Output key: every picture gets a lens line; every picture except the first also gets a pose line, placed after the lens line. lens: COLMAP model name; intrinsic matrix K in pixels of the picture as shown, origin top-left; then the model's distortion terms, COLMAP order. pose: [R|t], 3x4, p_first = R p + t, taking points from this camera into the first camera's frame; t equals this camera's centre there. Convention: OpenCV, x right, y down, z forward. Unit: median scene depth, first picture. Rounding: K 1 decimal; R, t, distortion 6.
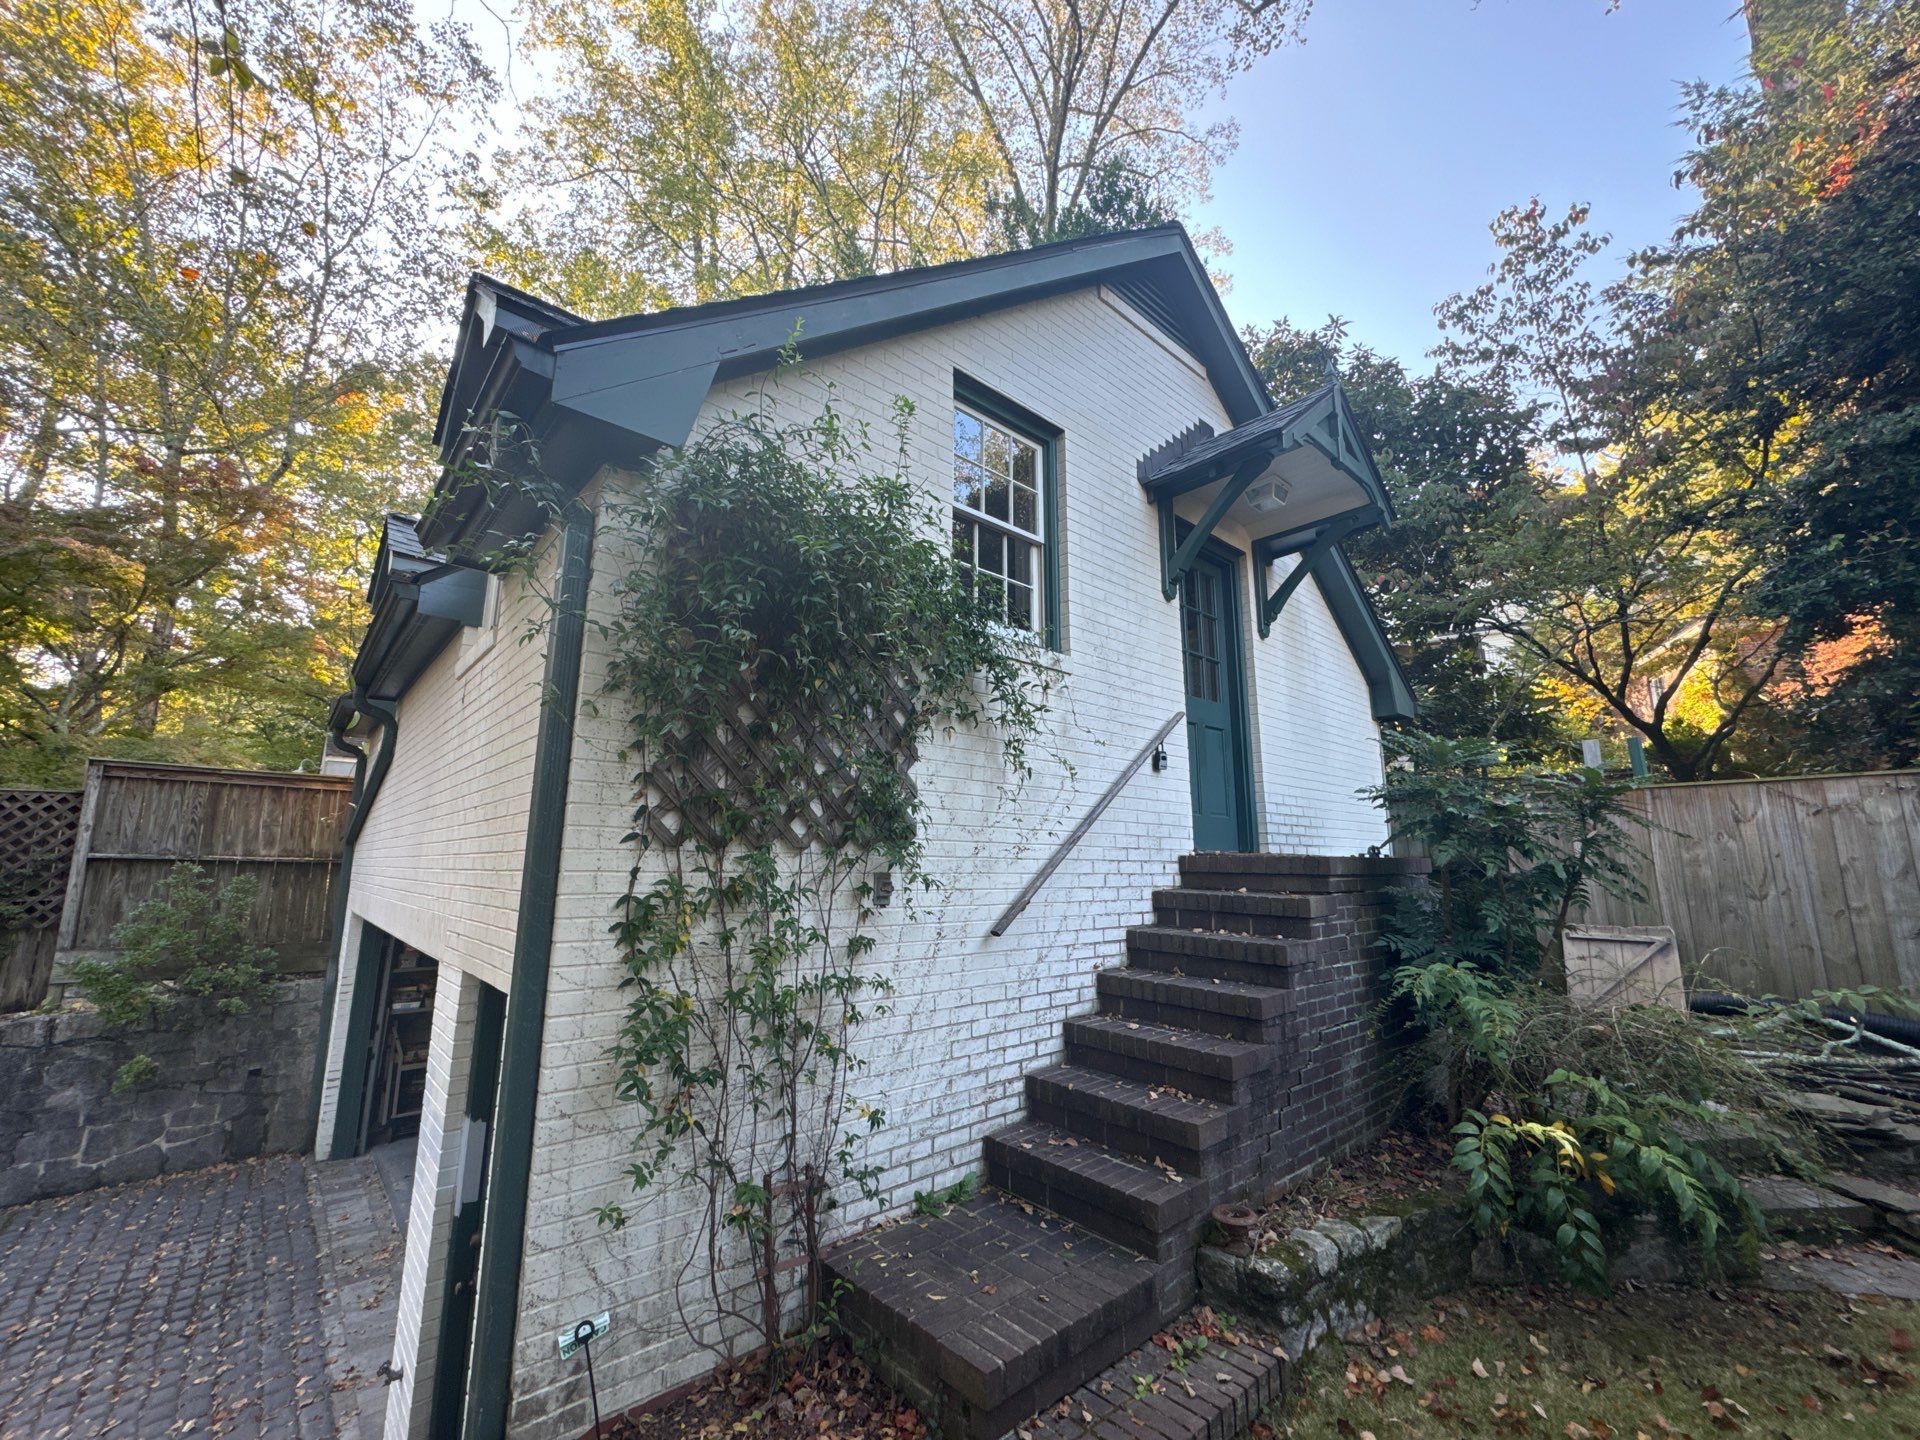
lens RADIAL K [[761.8, 0, 960.8], [0, 761.8, 727.0], [0, 0, 1]] dist [-0.001607, -0.000097]
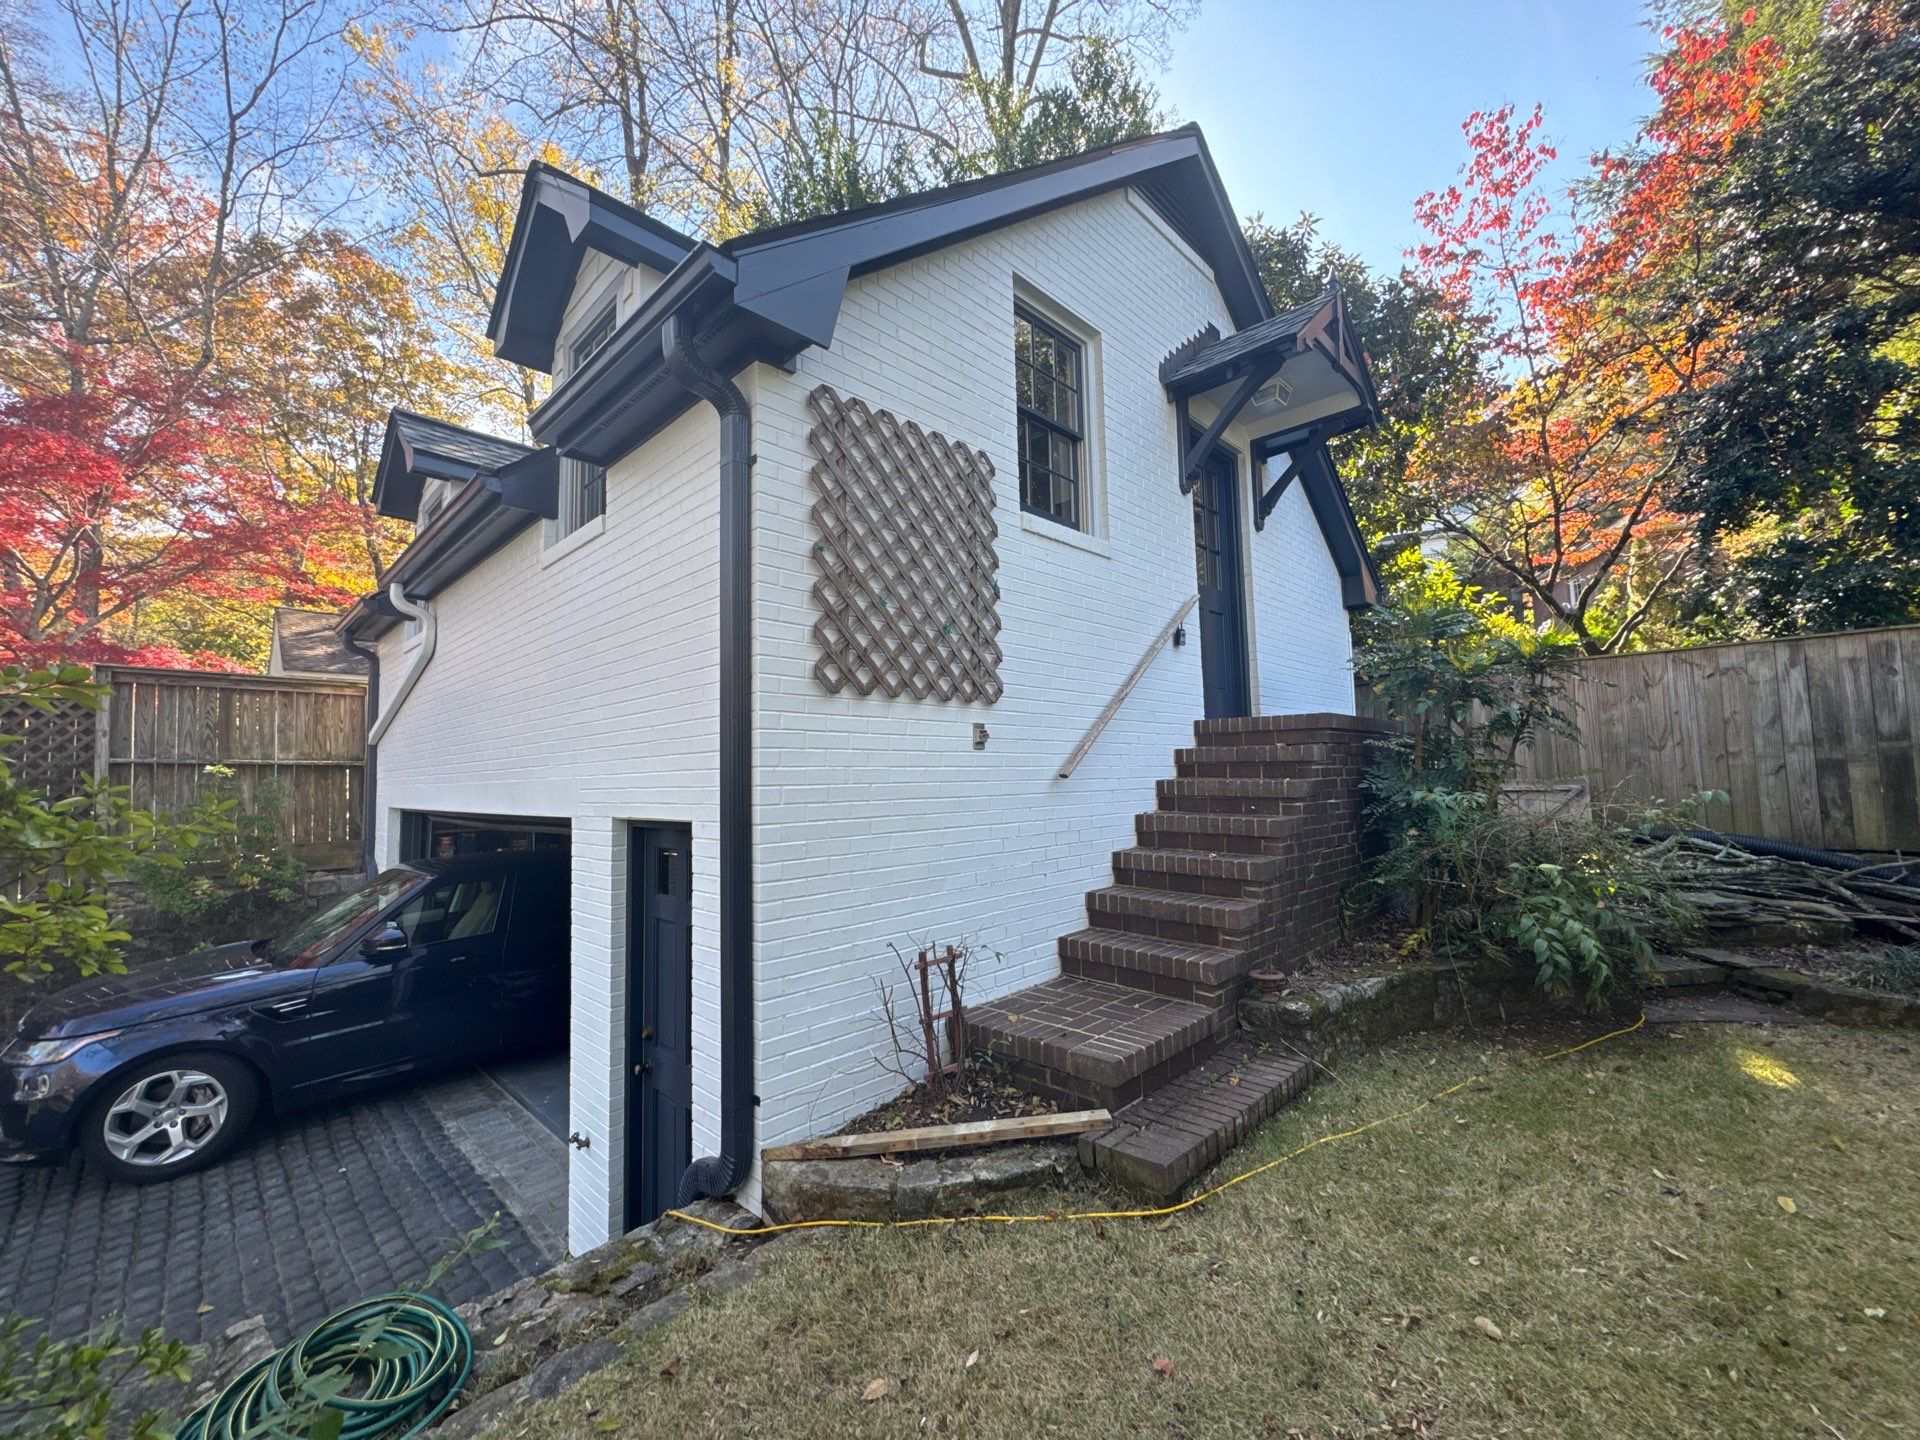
lens RADIAL K [[761.8, 0, 963.8], [0, 761.8, 724.4], [0, 0, 1]] dist [-0.001607, -0.000097]
pose [[0.997242, -0.022769, 0.070636, -0.111936], [0.014827, 0.993711, 0.110985, 0.032676], [-0.072719, -0.109631, 0.991309, -0.093772]]
